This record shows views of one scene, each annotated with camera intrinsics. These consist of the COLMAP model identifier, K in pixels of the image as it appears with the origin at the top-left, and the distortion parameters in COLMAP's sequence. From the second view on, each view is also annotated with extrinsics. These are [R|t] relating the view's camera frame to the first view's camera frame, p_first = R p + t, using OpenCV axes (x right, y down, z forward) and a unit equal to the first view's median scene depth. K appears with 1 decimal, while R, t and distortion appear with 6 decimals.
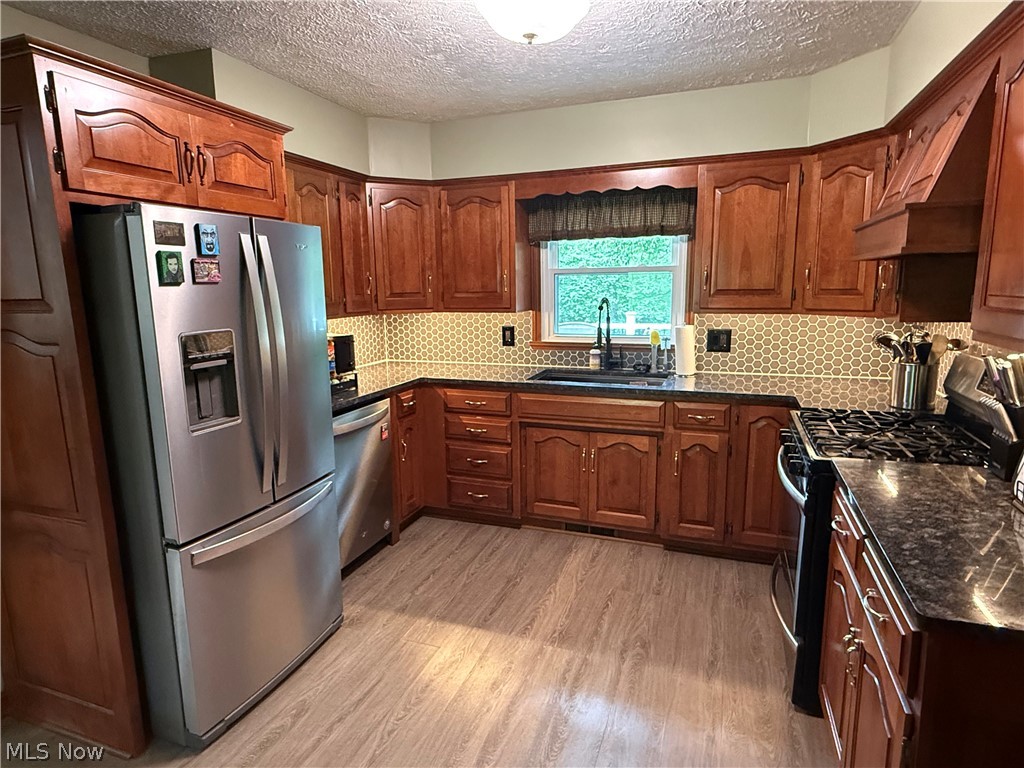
lens RADIAL K [[572.7, 0, 512.0], [0, 572.7, 384.0], [0, 0, 1]] dist [0.005426, 0.001070]
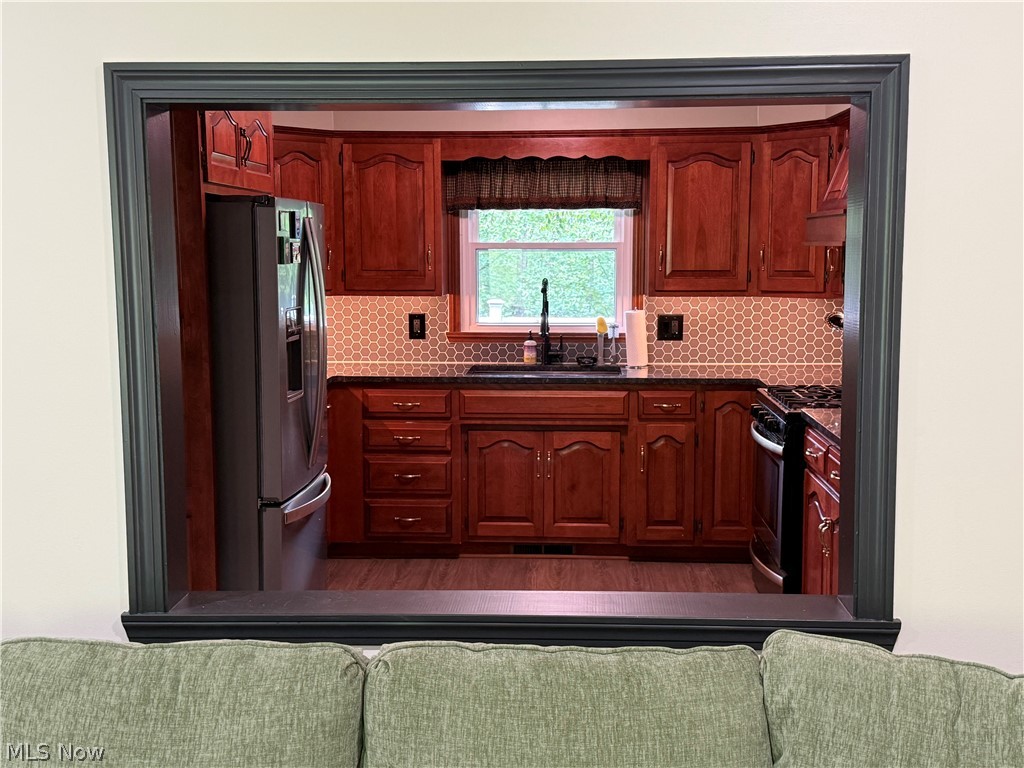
lens RADIAL K [[1202.5, 0, 512.0], [0, 1202.5, 384.0], [0, 0, 1]] dist [0.190026, -0.004807]
pose [[0.951875, -0.021321, 0.305743, -0.453076], [0.039358, 0.997821, -0.052949, 0.102834], [-0.303948, 0.062434, 0.950641, -0.706992]]
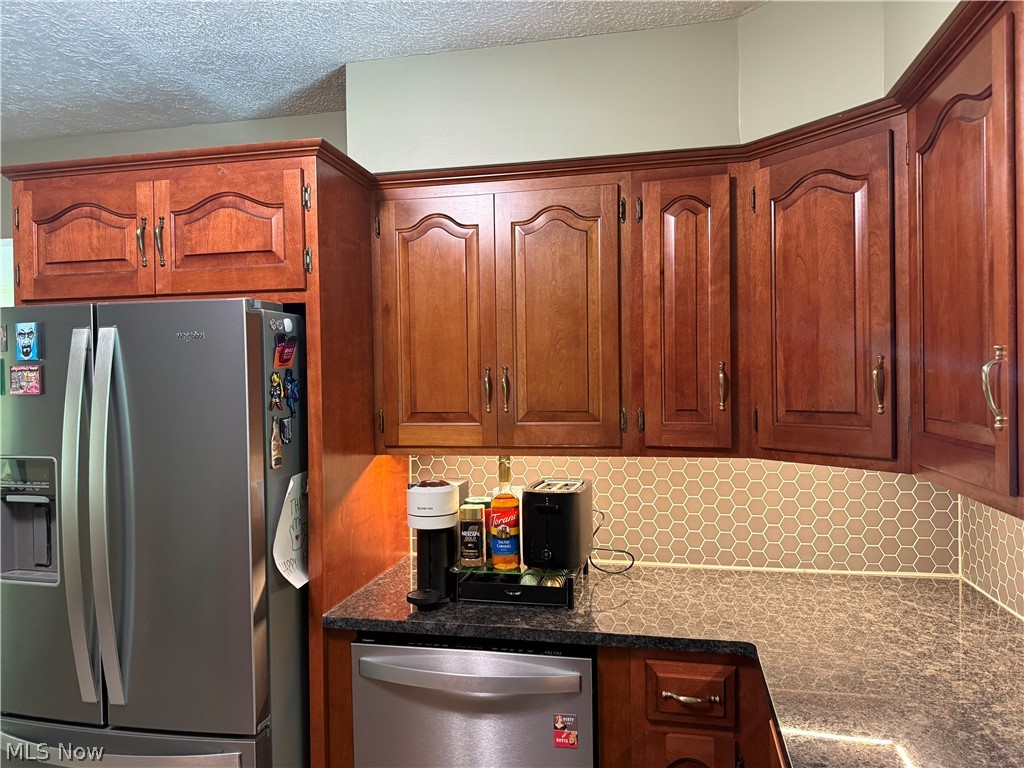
lens RADIAL K [[710.3, 0, 510.4], [0, 710.3, 383.1], [0, 0, 1]] dist [0.080990, -0.130405]
pose [[0.145763, 0.016972, -0.989174, 0.280663], [-0.159502, 0.987176, -0.006566, -0.153910], [0.976377, 0.158733, 0.146600, 0.788858]]
